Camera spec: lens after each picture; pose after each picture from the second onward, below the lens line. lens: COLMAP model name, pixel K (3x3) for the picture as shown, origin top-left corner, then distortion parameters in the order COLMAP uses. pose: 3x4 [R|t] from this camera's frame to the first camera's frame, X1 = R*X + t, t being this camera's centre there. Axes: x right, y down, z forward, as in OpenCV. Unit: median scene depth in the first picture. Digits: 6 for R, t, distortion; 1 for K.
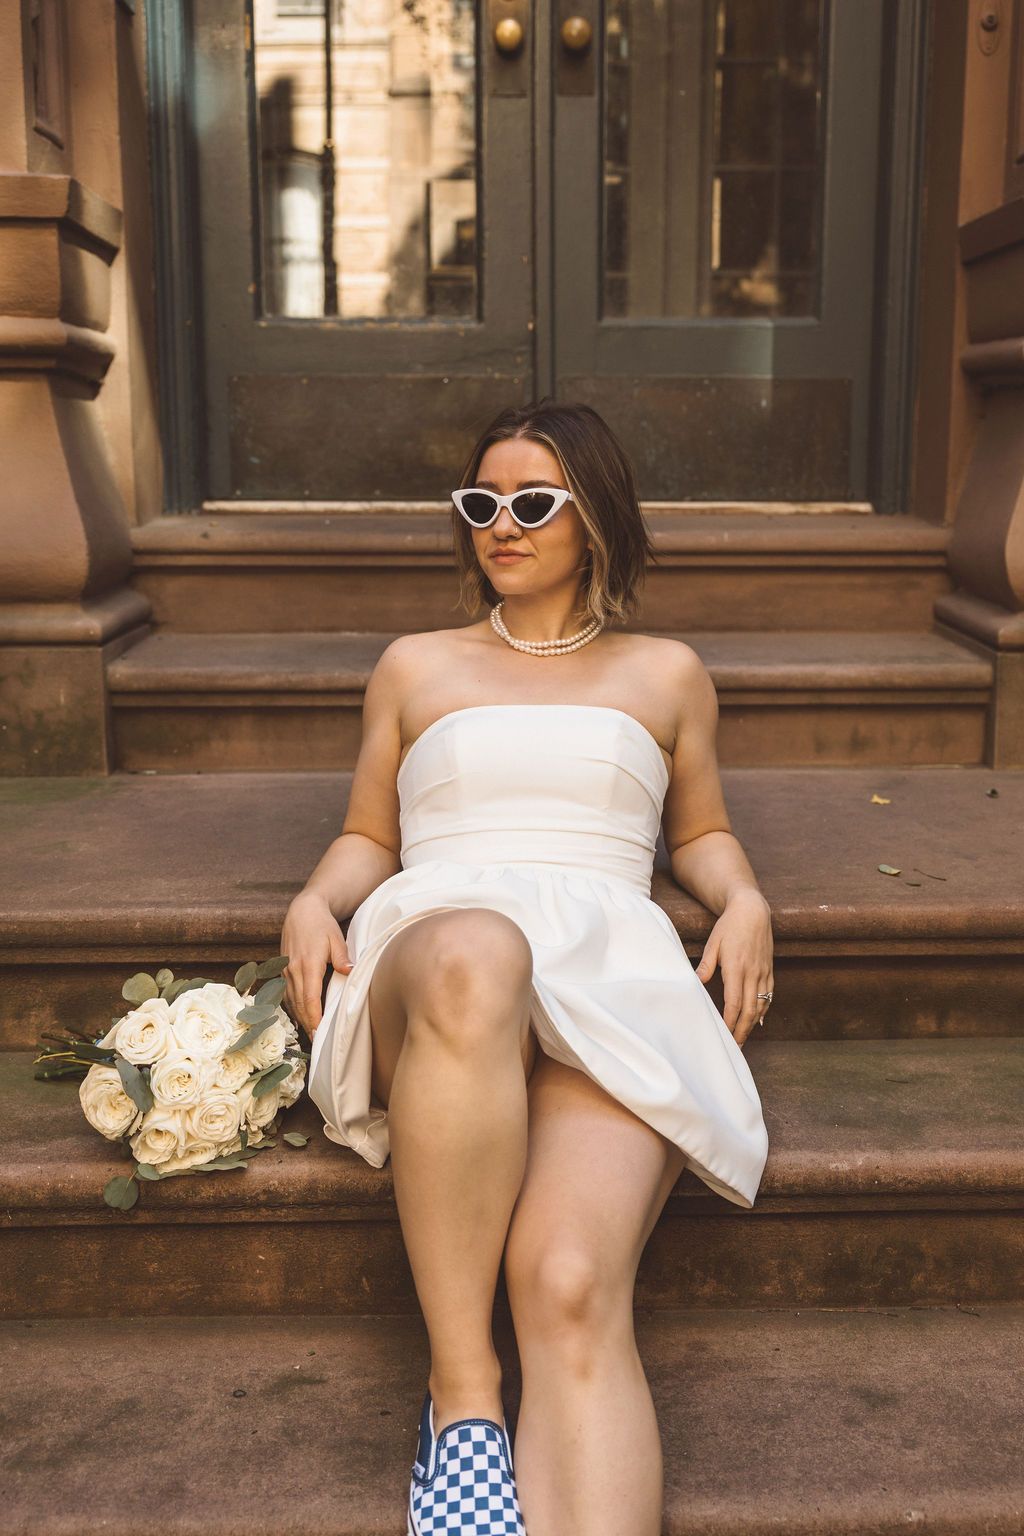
lens RADIAL K [[1631.2, 0, 536.8], [0, 1631.2, 763.8], [0, 0, 1]] dist [0.000397, 0.001712]
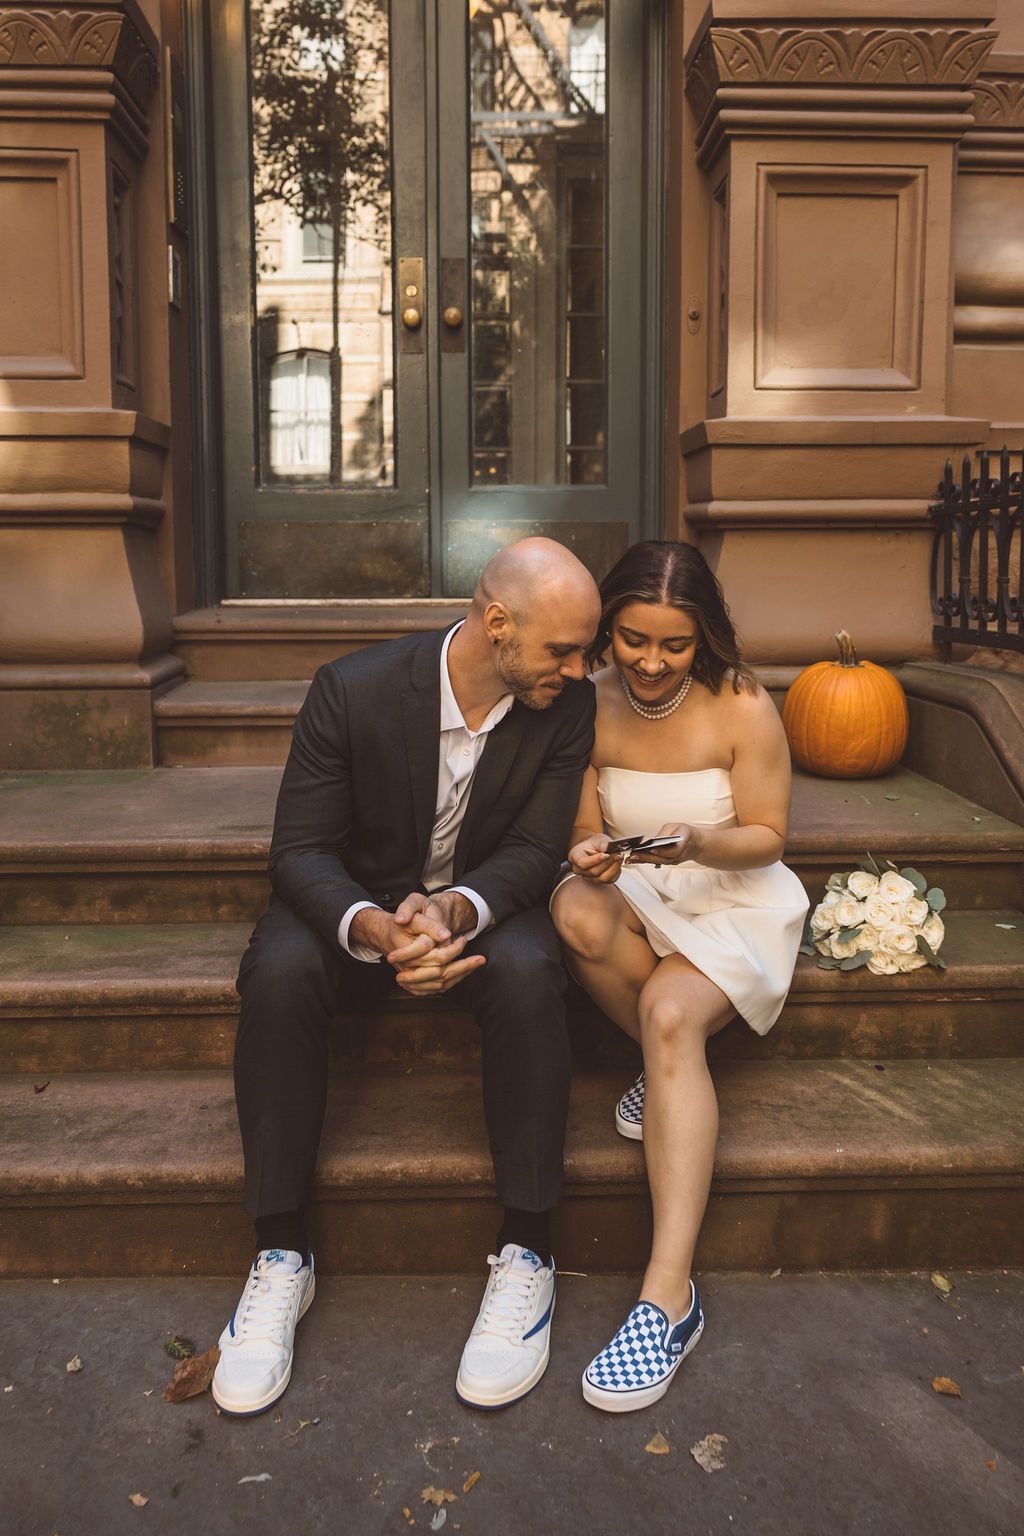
lens RADIAL K [[1290.2, 0, 544.6], [0, 1290.2, 673.8], [0, 0, 1]] dist [0.008897, -0.002349]
pose [[0.999979, -0.003214, 0.005570, 0.118248], [0.003689, 0.996149, -0.087595, 0.026682], [-0.005267, 0.087614, 0.996141, -0.287758]]
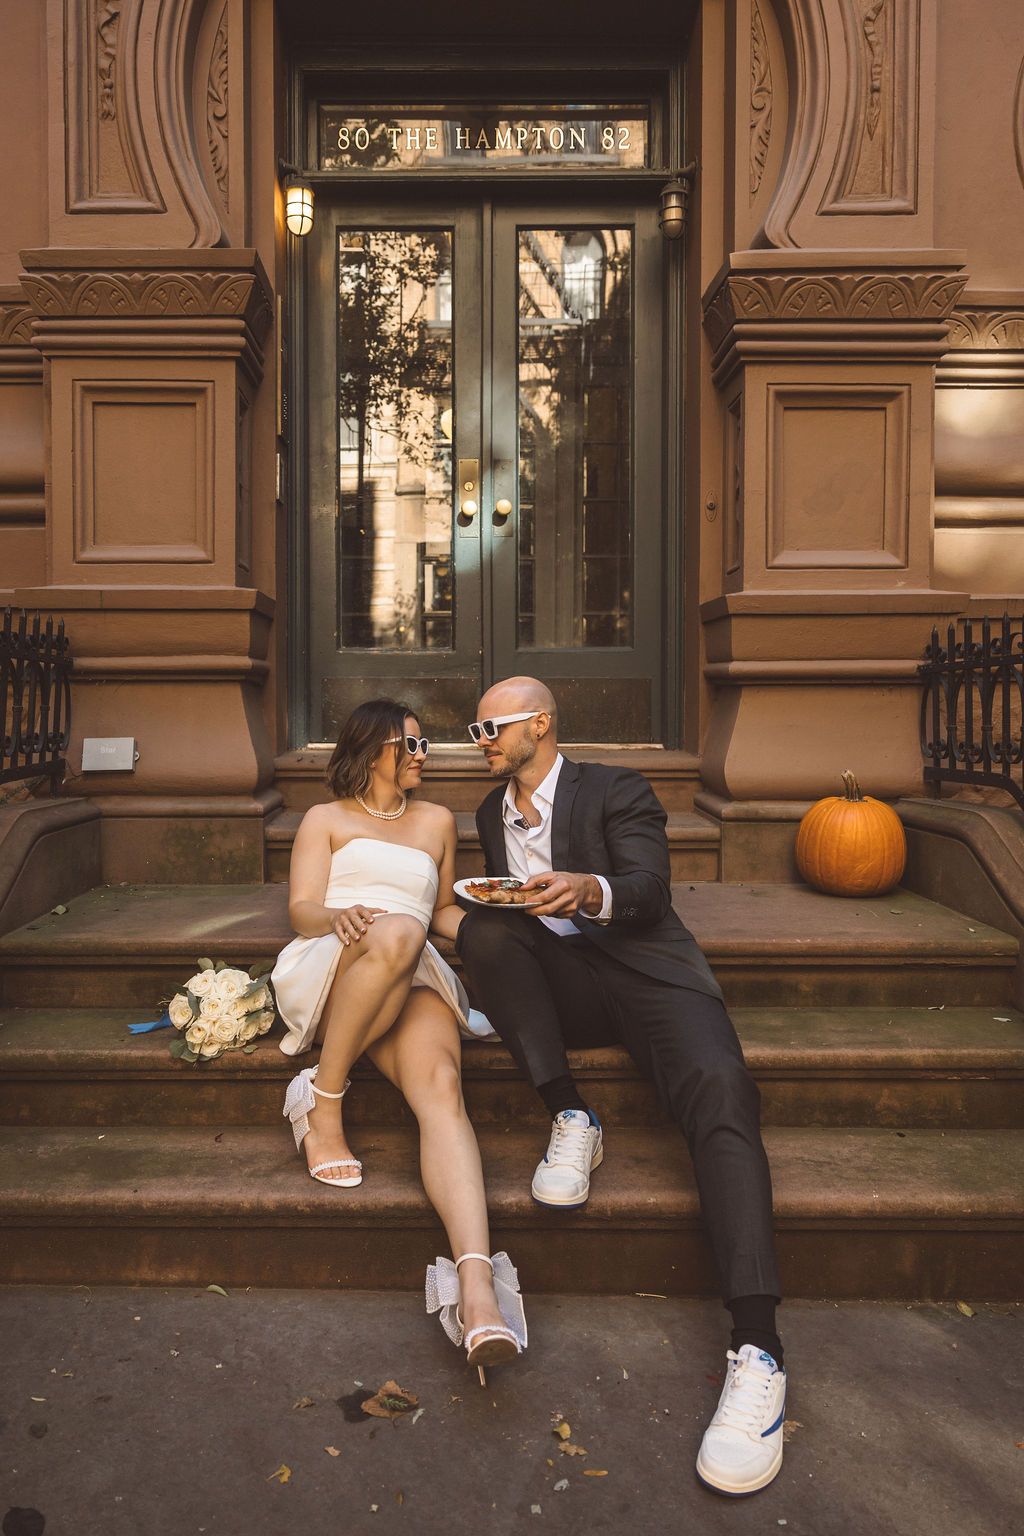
lens RADIAL K [[1236.6, 0, 434.3], [0, 1236.6, 731.0], [0, 0, 1]] dist [0.008476, 0.001327]
pose [[0.999107, -0.001106, -0.042229, 0.003746], [-0.005542, 0.987586, -0.156981, 0.056220], [0.041878, 0.157075, 0.986698, -0.468038]]
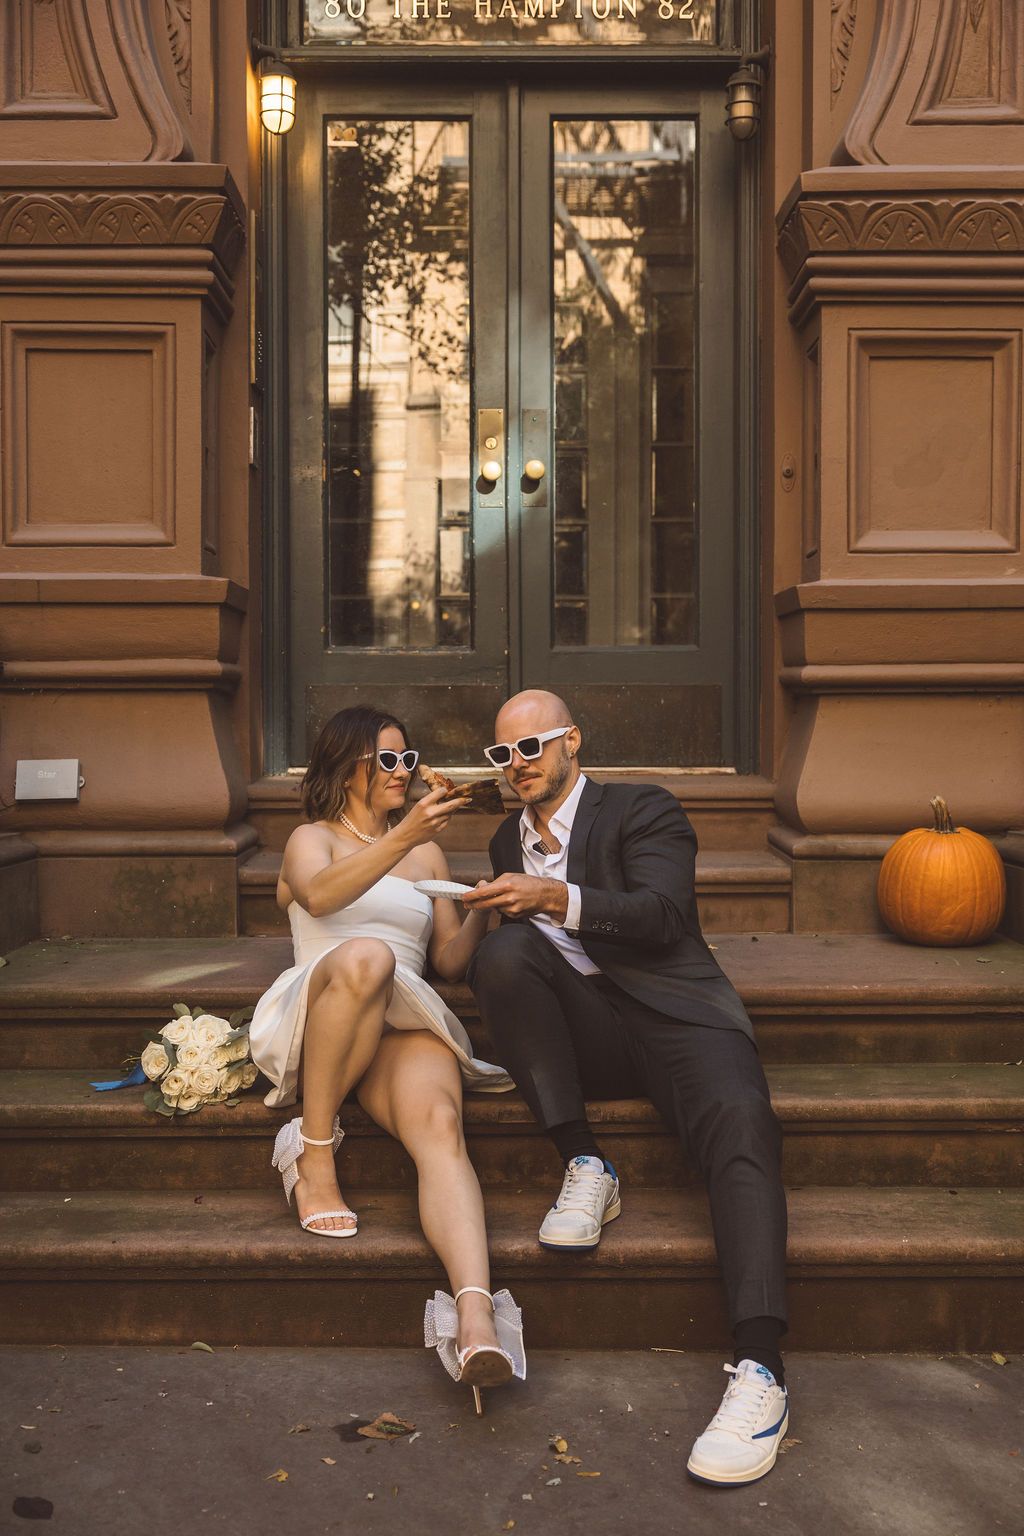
lens RADIAL K [[2206.0, 0, 521.7], [0, 2206.0, 760.8], [0, 0, 1]] dist [0.004217, 0.036188]
pose [[0.999670, -0.002955, -0.025532, 0.070693], [-0.001154, 0.987209, -0.159425, 0.176655], [0.025677, 0.159402, 0.986880, -1.129526]]
